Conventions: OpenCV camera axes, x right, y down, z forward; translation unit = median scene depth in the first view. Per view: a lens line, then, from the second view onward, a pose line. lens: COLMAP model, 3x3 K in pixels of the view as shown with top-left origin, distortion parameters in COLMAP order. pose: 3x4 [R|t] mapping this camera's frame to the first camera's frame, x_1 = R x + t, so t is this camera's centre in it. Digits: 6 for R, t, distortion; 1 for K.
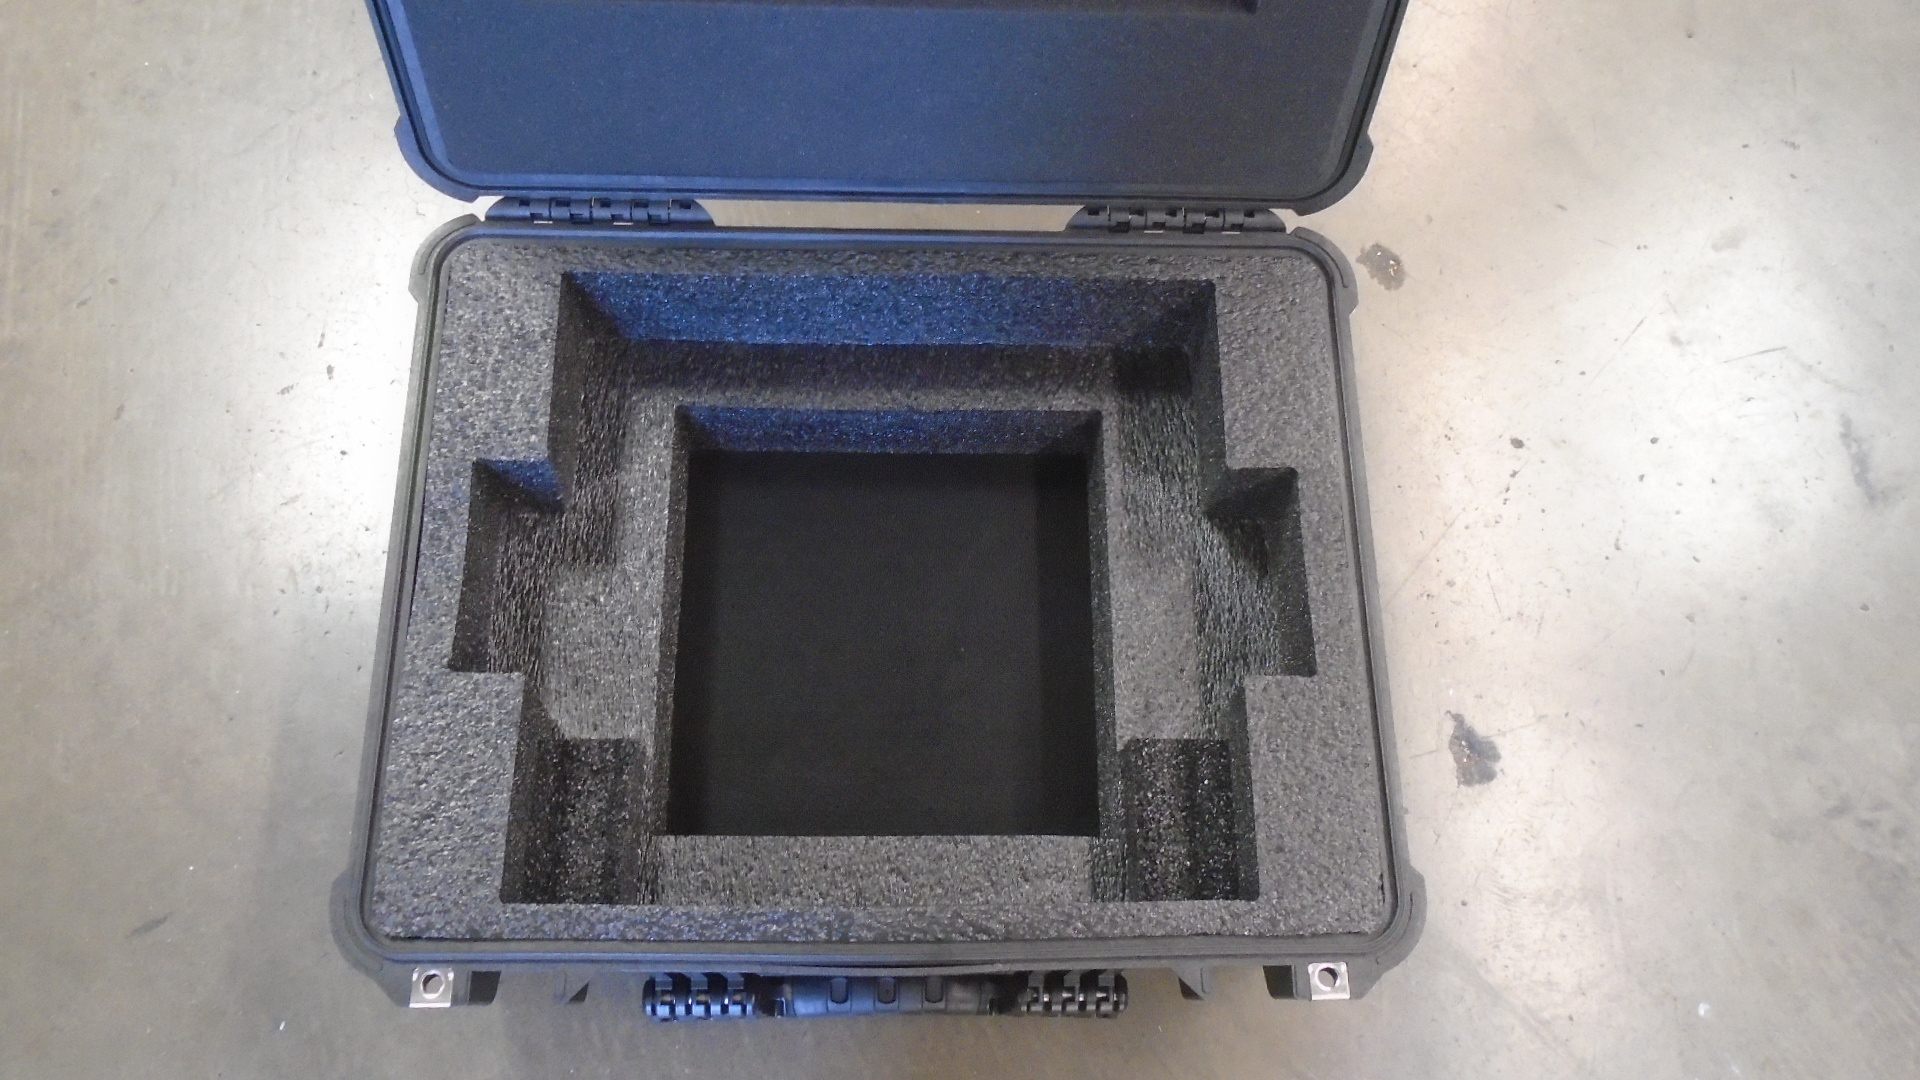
lens RADIAL K [[1463.1, 0, 954.4], [0, 1463.1, 532.5], [0, 0, 1]] dist [-0.027748, 0.010707]
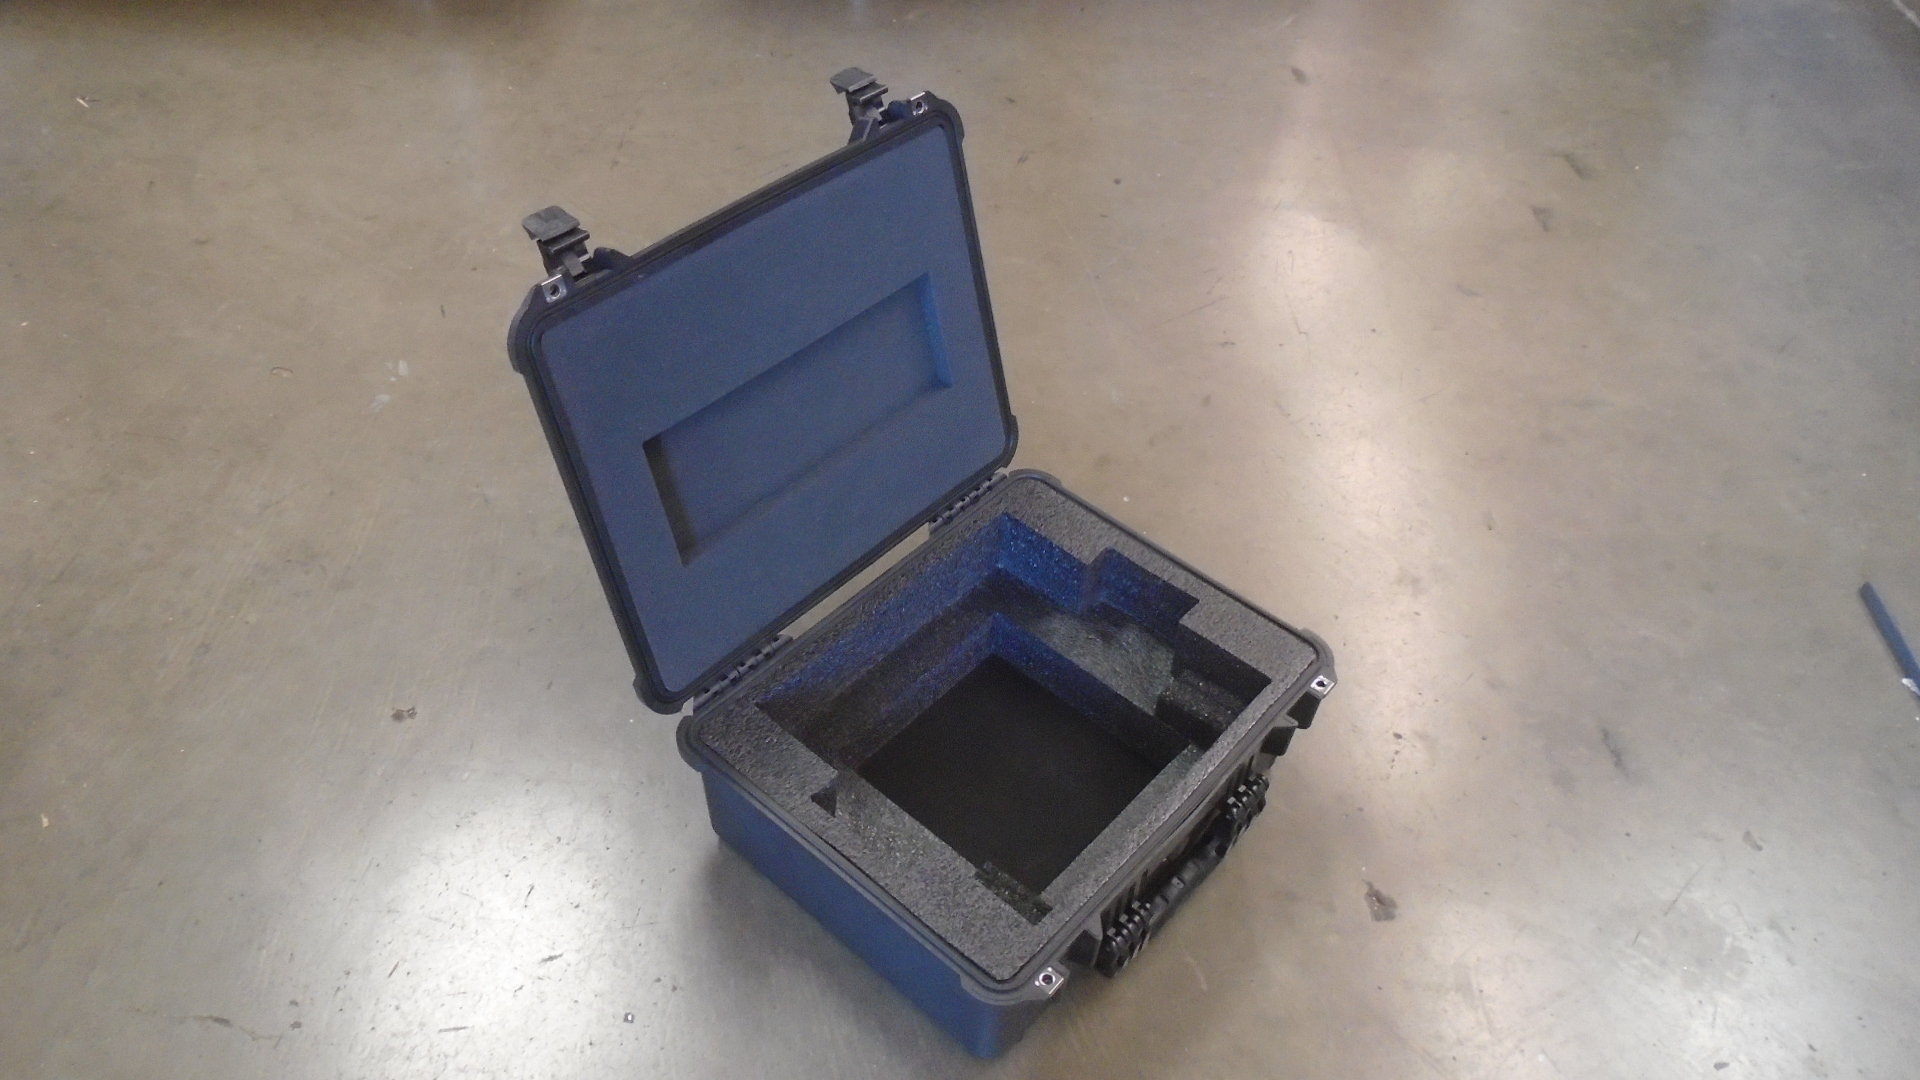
lens RADIAL K [[1463.1, 0, 954.4], [0, 1463.1, 532.5], [0, 0, 1]] dist [-0.027748, 0.010707]
pose [[0.999384, 0.023391, -0.026168, -0.078512], [-0.032625, 0.894000, -0.446879, 0.553872], [0.012941, 0.447457, 0.894212, -0.643366]]
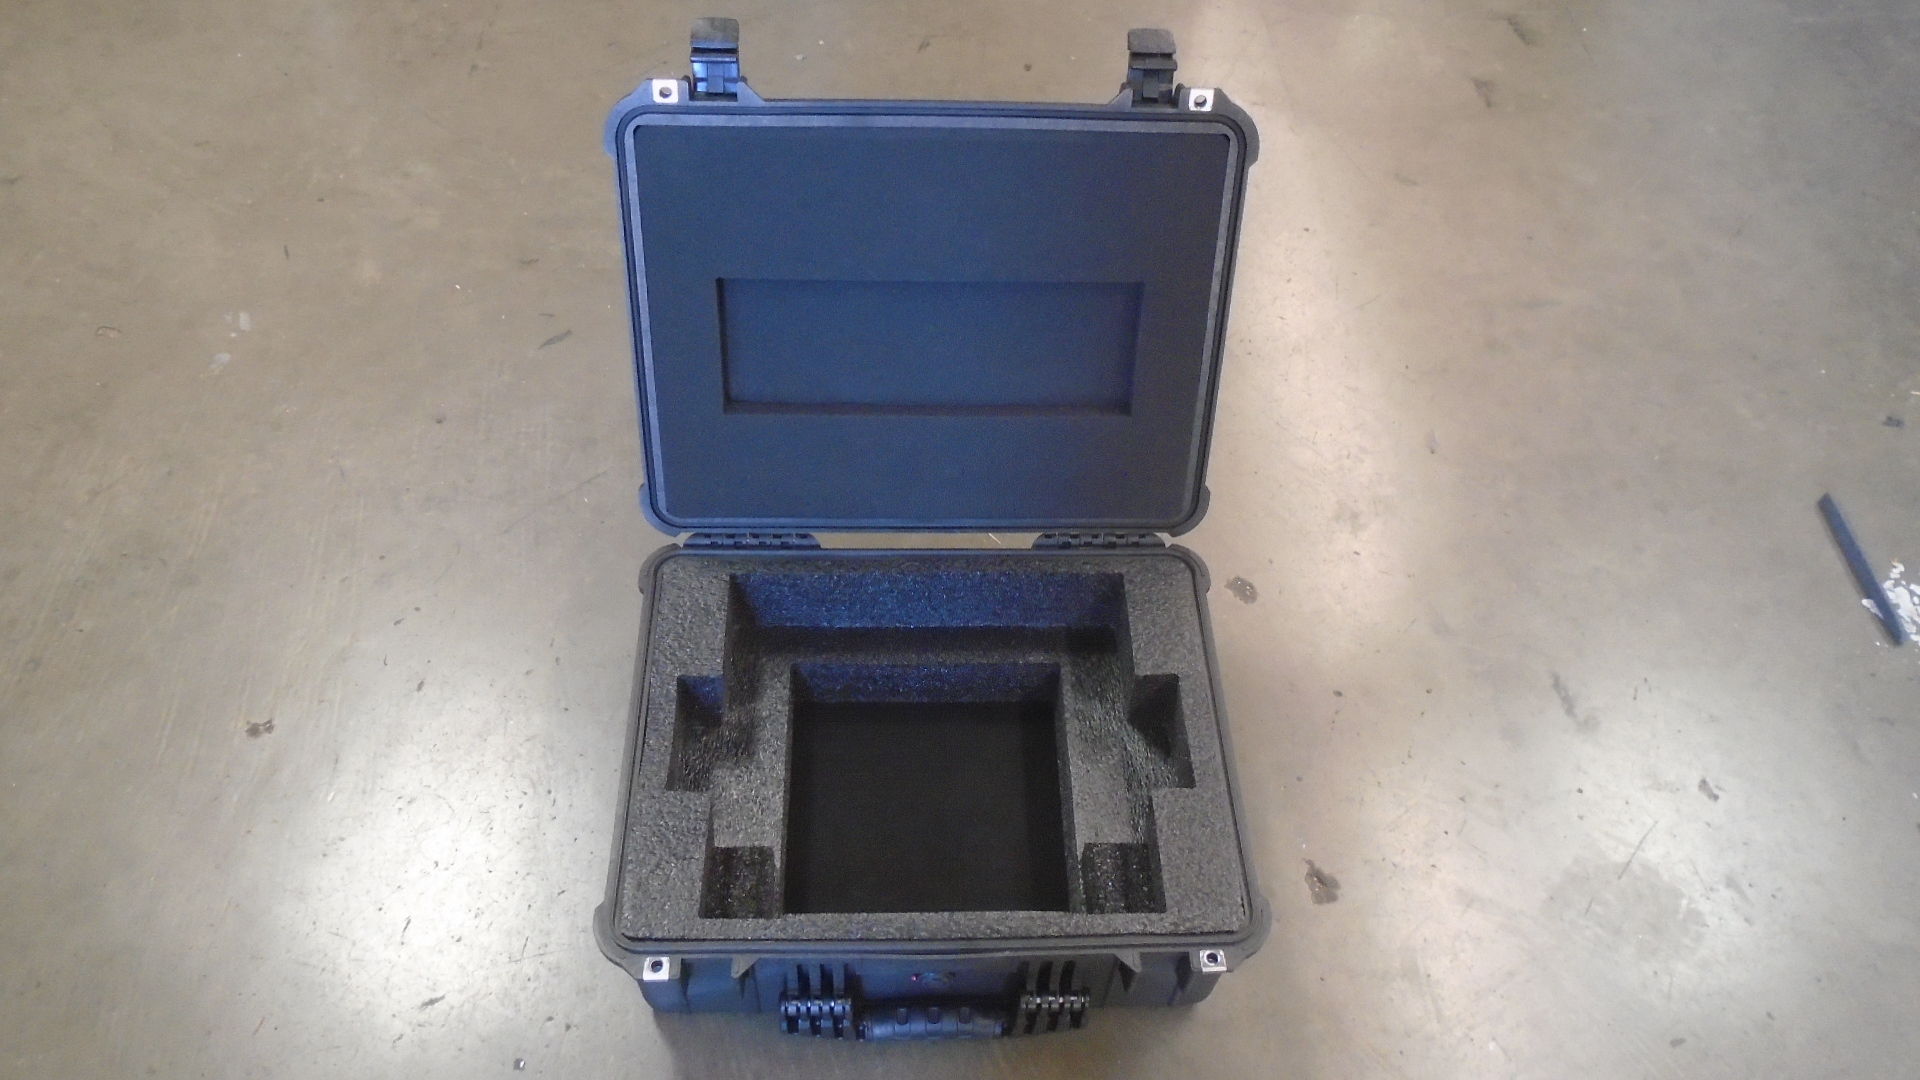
lens RADIAL K [[1463.1, 0, 954.4], [0, 1463.1, 532.5], [0, 0, 1]] dist [-0.027748, 0.010707]
pose [[0.999731, -0.020176, 0.011467, -0.030317], [0.022910, 0.936848, -0.348986, 0.352196], [-0.003702, 0.349155, 0.937058, -0.557826]]
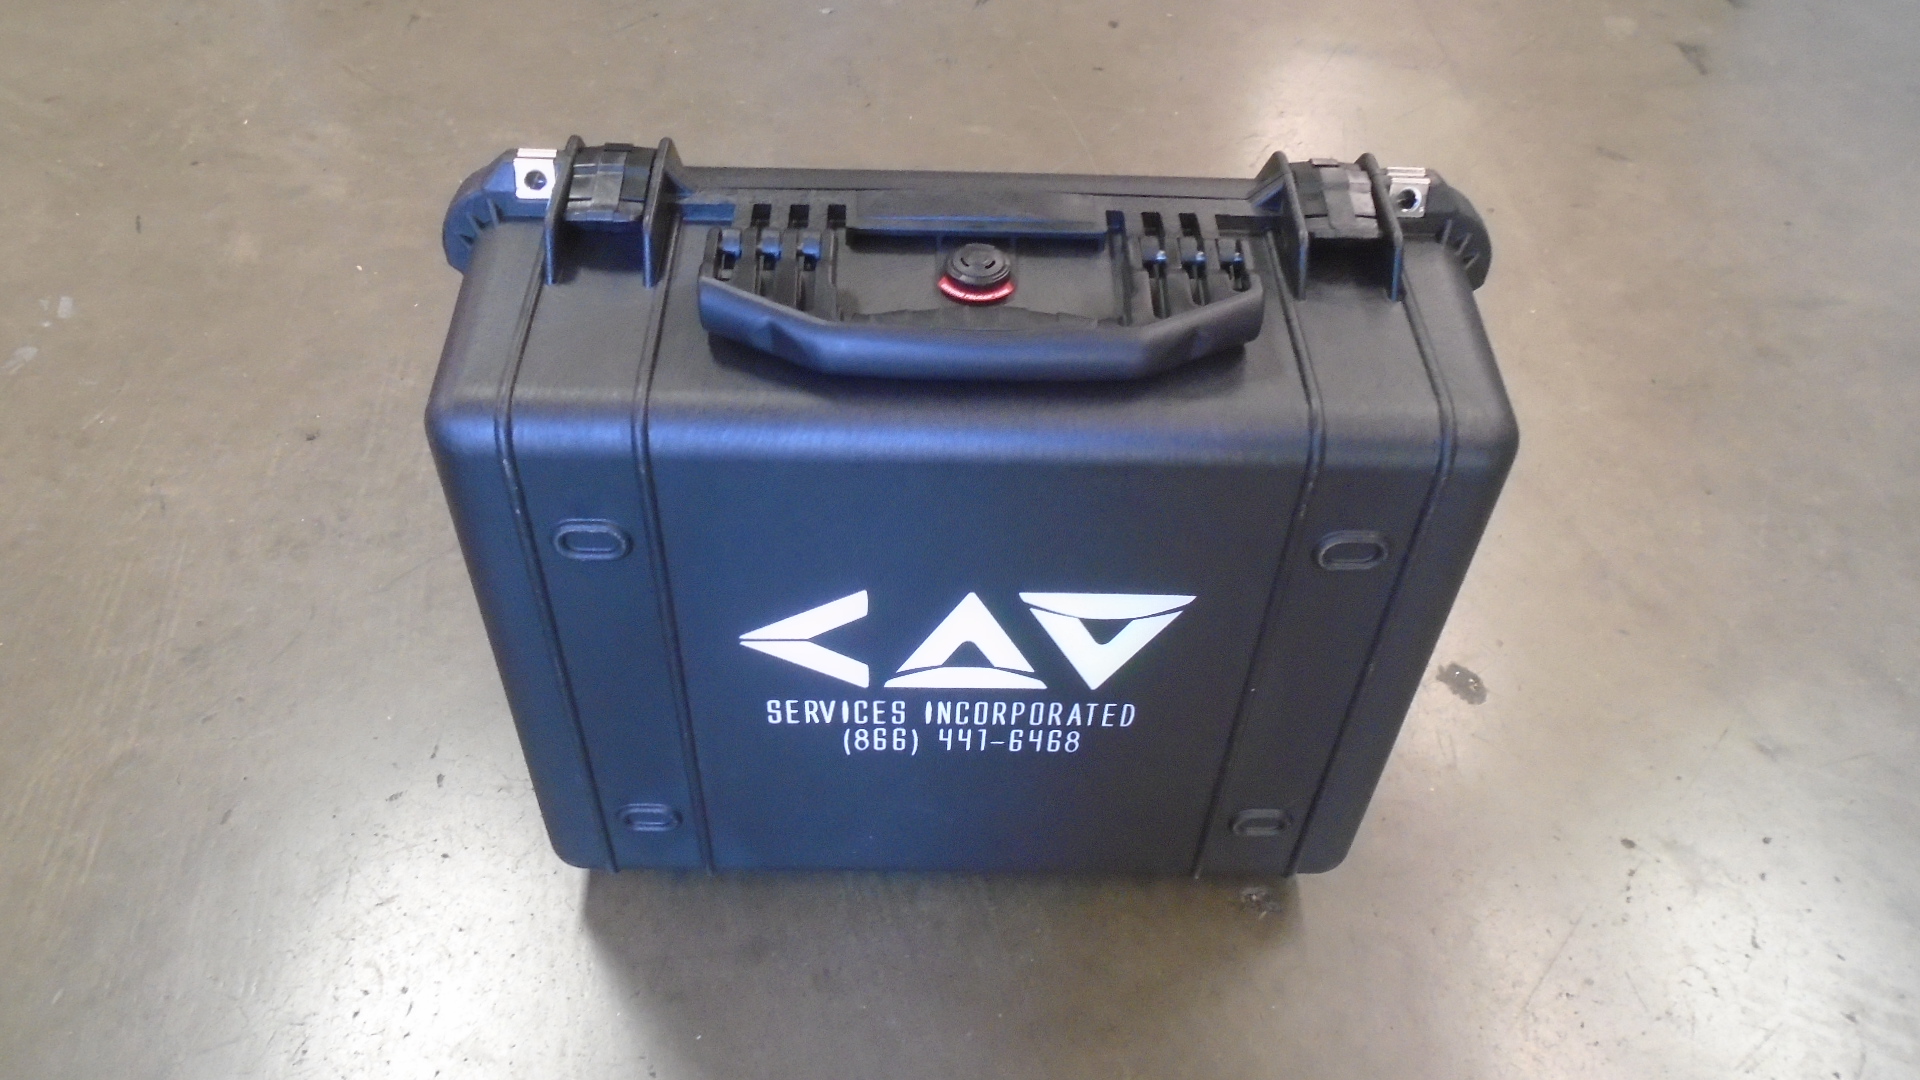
lens RADIAL K [[1463.1, 0, 954.4], [0, 1463.1, 532.5], [0, 0, 1]] dist [-0.027748, 0.010707]
pose [[0.999902, -0.012044, -0.007192, -0.070622], [0.007909, 0.907446, -0.420094, 0.183756], [0.011585, 0.419995, 0.907452, 0.014832]]
